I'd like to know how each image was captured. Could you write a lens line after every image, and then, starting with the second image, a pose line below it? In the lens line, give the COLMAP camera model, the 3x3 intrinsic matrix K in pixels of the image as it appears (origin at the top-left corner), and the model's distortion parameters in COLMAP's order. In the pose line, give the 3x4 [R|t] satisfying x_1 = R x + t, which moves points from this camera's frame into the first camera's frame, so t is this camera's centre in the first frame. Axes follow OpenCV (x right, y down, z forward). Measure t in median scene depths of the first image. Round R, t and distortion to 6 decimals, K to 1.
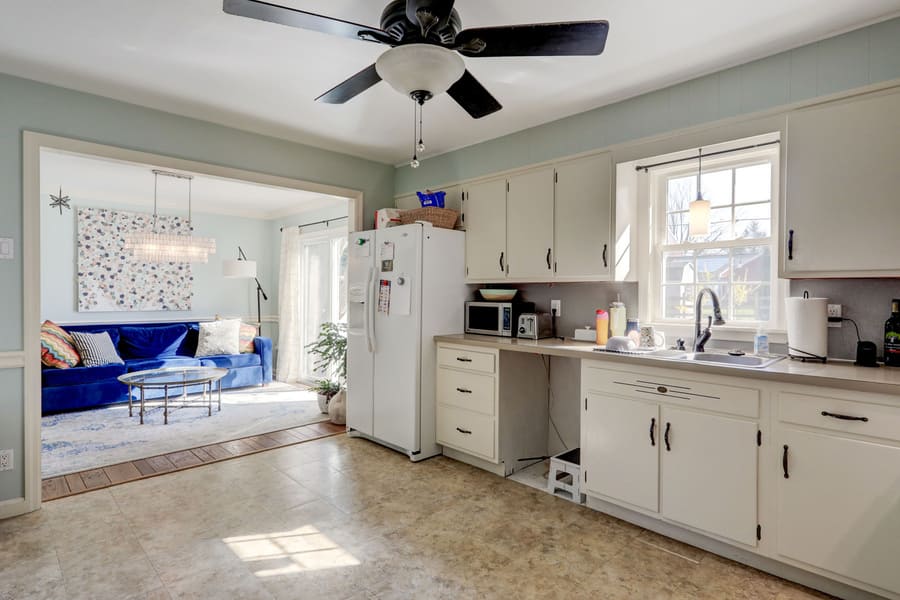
lens RADIAL K [[471.1, 0, 449.5], [0, 471.1, 297.3], [0, 0, 1]] dist [-0.004201, 0.000330]
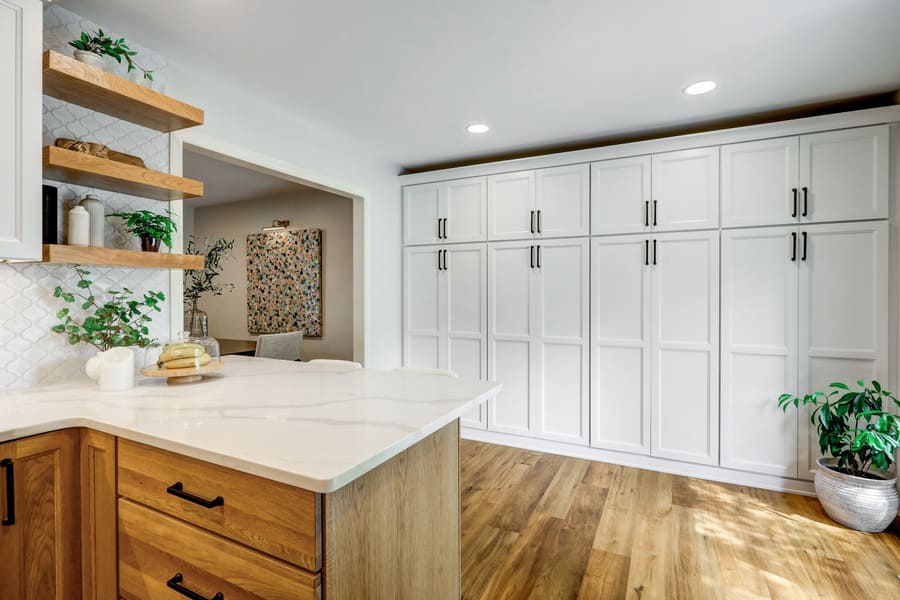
lens RADIAL K [[429.5, 0, 450.2], [0, 429.5, 296.2], [0, 0, 1]] dist [-0.002450, 0.000066]
pose [[0.332085, 0.003353, -0.943244, 0.277020], [-0.007573, 0.999971, 0.000889, -0.051784], [0.943219, 0.006848, 0.332100, 1.040136]]
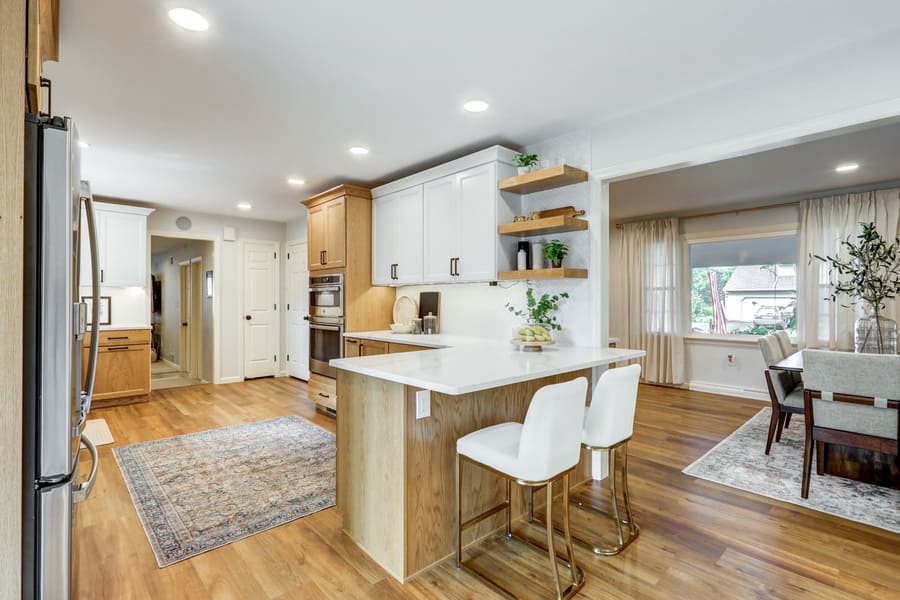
lens RADIAL K [[429.5, 0, 450.2], [0, 429.5, 296.2], [0, 0, 1]] dist [-0.002450, 0.000066]
pose [[-0.999802, -0.005243, 0.019193, 0.006949], [-0.005172, 0.999980, 0.003718, -0.051711], [-0.019212, 0.003618, -0.999809, 1.448728]]
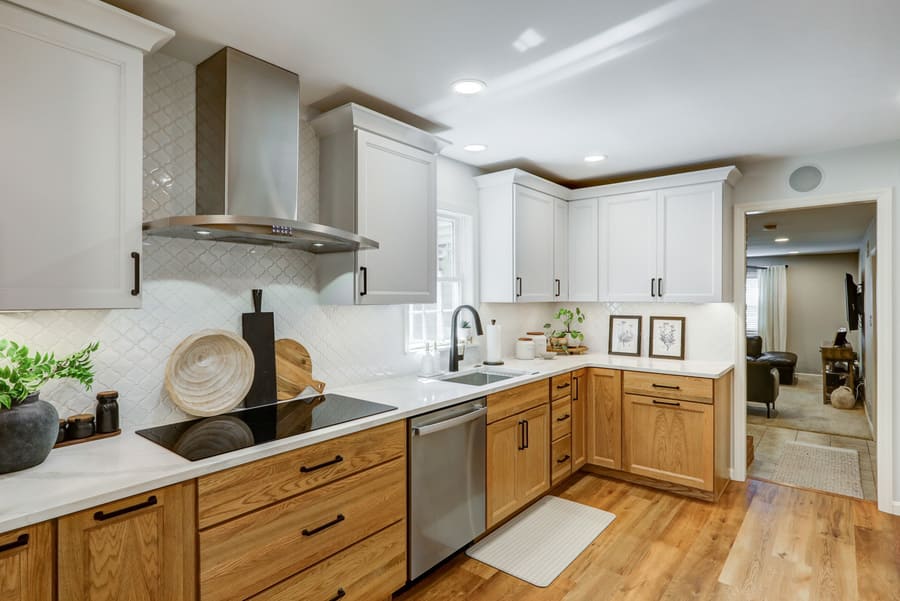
lens RADIAL K [[471.1, 0, 449.5], [0, 471.1, 297.8], [0, 0, 1]] dist [-0.004201, 0.000330]
pose [[-0.112884, -0.005507, 0.993593, 0.128478], [0.011473, 0.999911, 0.006845, -0.078702], [-0.993542, 0.012172, -0.112811, 0.954675]]
